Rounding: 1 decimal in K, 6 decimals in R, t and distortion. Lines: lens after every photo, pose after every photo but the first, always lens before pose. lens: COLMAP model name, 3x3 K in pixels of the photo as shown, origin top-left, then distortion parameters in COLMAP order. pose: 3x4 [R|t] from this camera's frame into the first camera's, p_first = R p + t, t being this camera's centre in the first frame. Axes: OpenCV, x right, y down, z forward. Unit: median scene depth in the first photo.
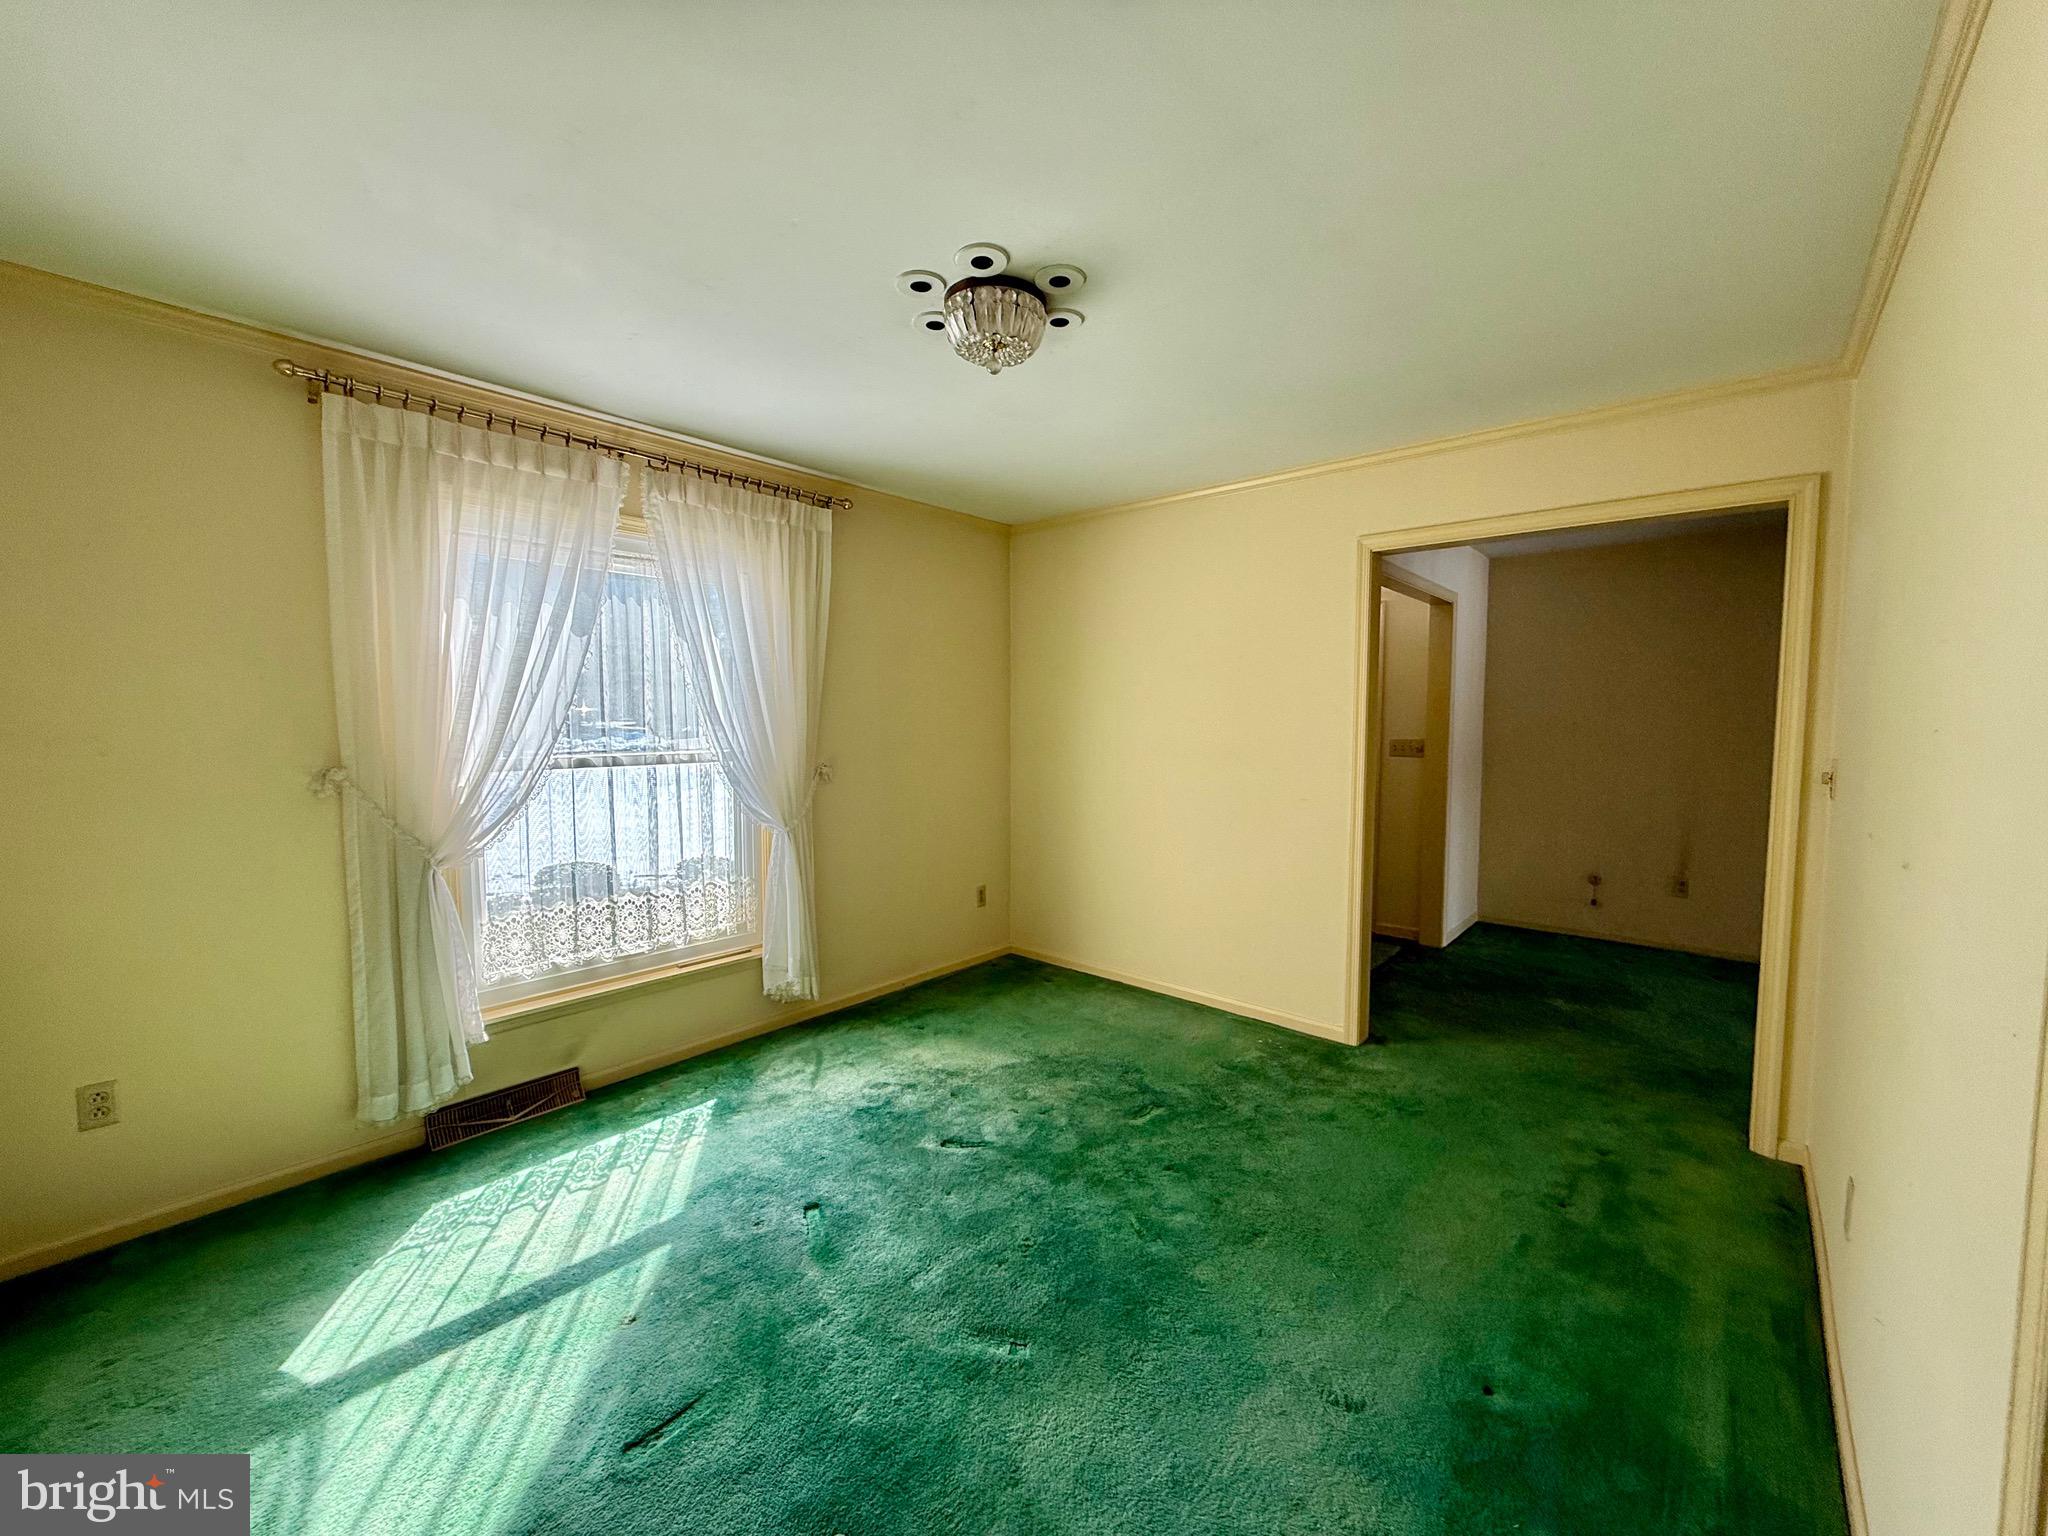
lens RADIAL K [[810.5, 0, 1019.3], [0, 810.5, 771.3], [0, 0, 1]] dist [0.000080, 0.000037]
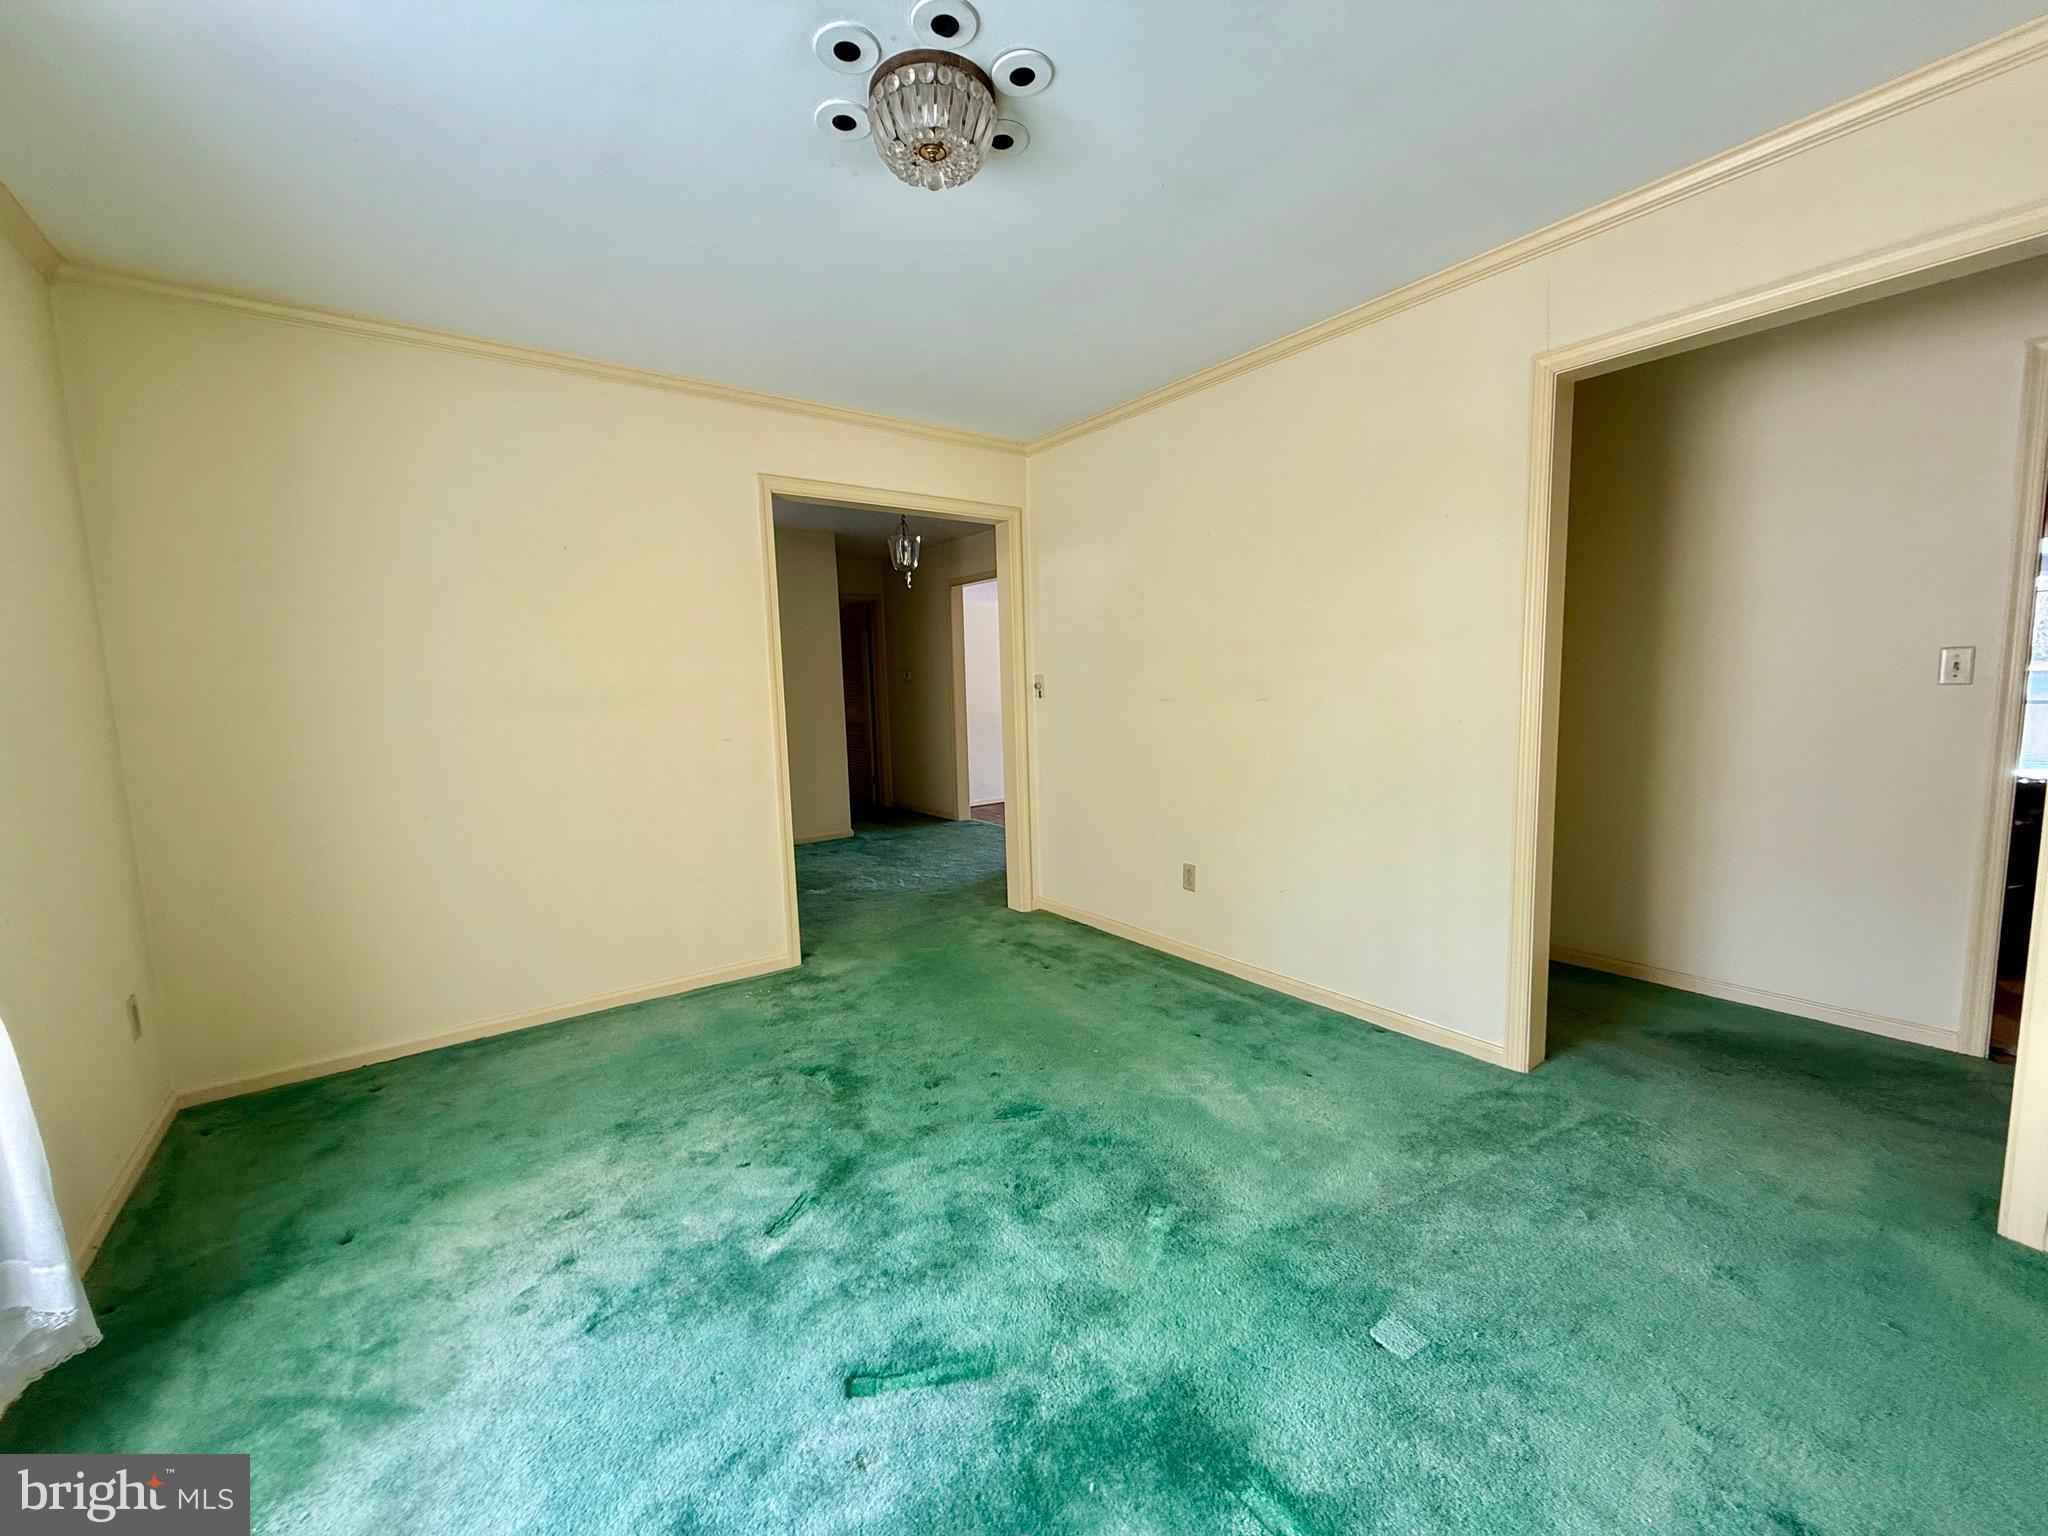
lens RADIAL K [[810.5, 0, 1018.8], [0, 810.5, 765.3], [0, 0, 1]] dist [0.000080, 0.000037]
pose [[0.209445, -0.108422, 0.971791, -0.598487], [0.096104, 0.991304, 0.089886, 0.014334], [-0.973086, 0.074567, 0.218044, 0.537581]]
